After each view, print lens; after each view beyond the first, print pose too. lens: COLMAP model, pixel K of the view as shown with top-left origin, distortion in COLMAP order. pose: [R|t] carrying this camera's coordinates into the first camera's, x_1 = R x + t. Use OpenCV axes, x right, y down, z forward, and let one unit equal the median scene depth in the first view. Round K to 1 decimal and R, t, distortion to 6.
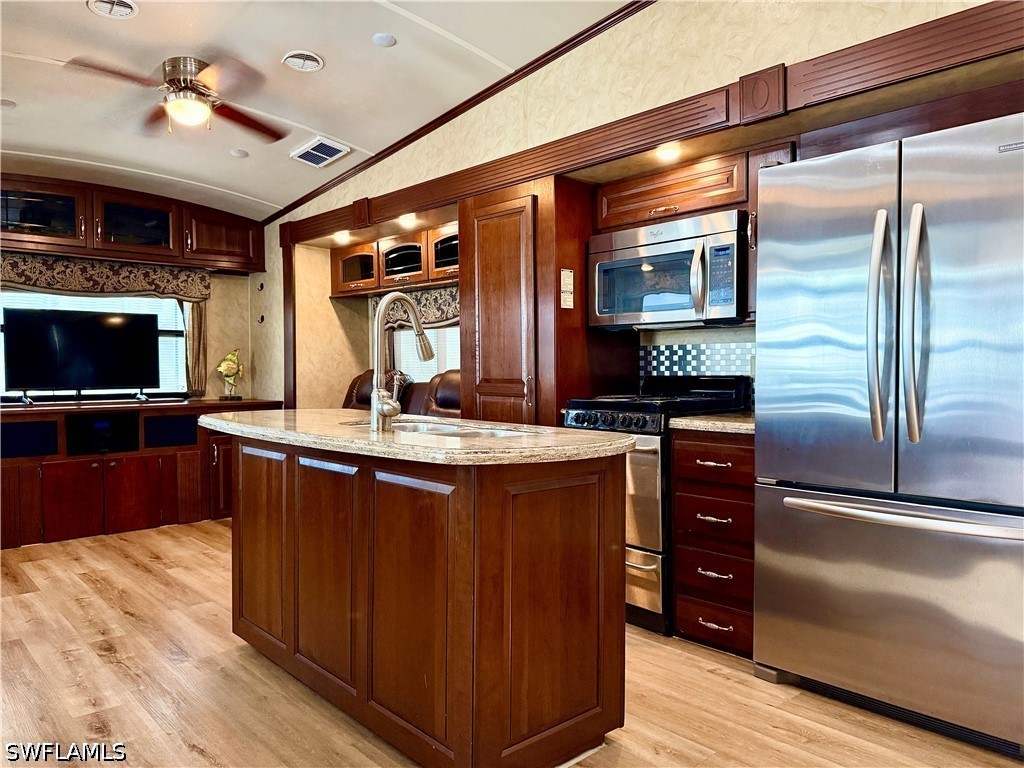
lens RADIAL K [[723.4, 0, 511.9], [0, 723.4, 380.5], [0, 0, 1]] dist [0.041026, -0.016240]
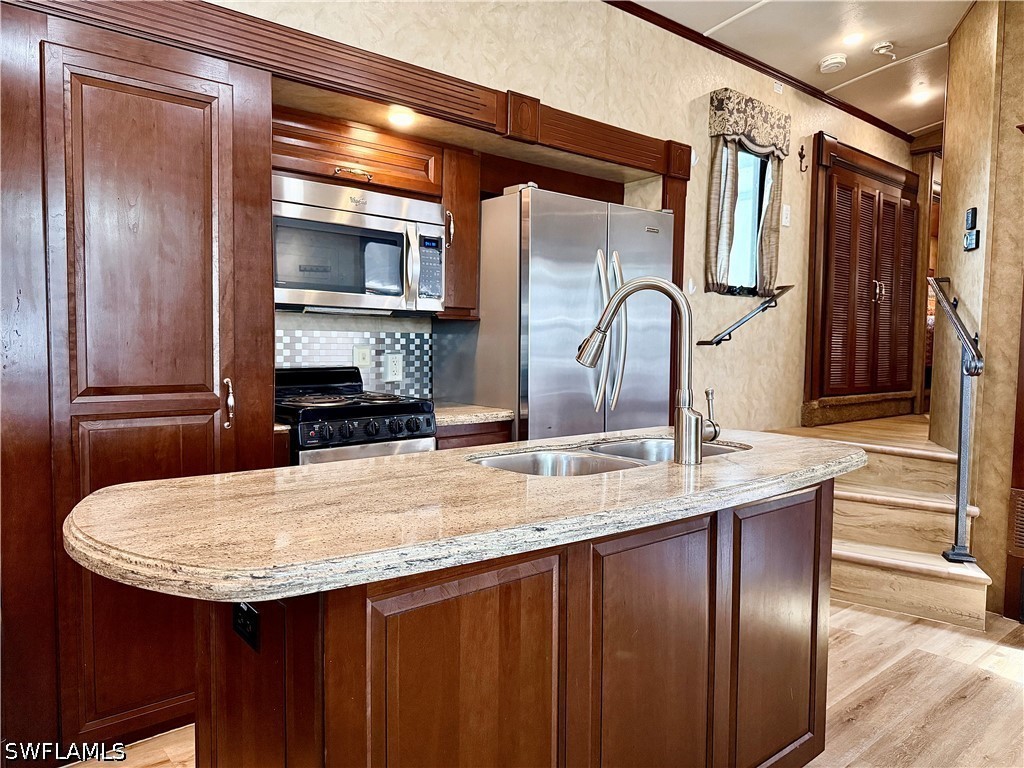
lens RADIAL K [[723.4, 0, 511.7], [0, 723.4, 387.5], [0, 0, 1]] dist [0.041026, -0.016240]
pose [[0.039693, -0.043646, 0.998258, -0.682737], [0.023049, 0.998820, 0.042754, -0.016094], [-0.998946, 0.021311, 0.040652, 0.829705]]
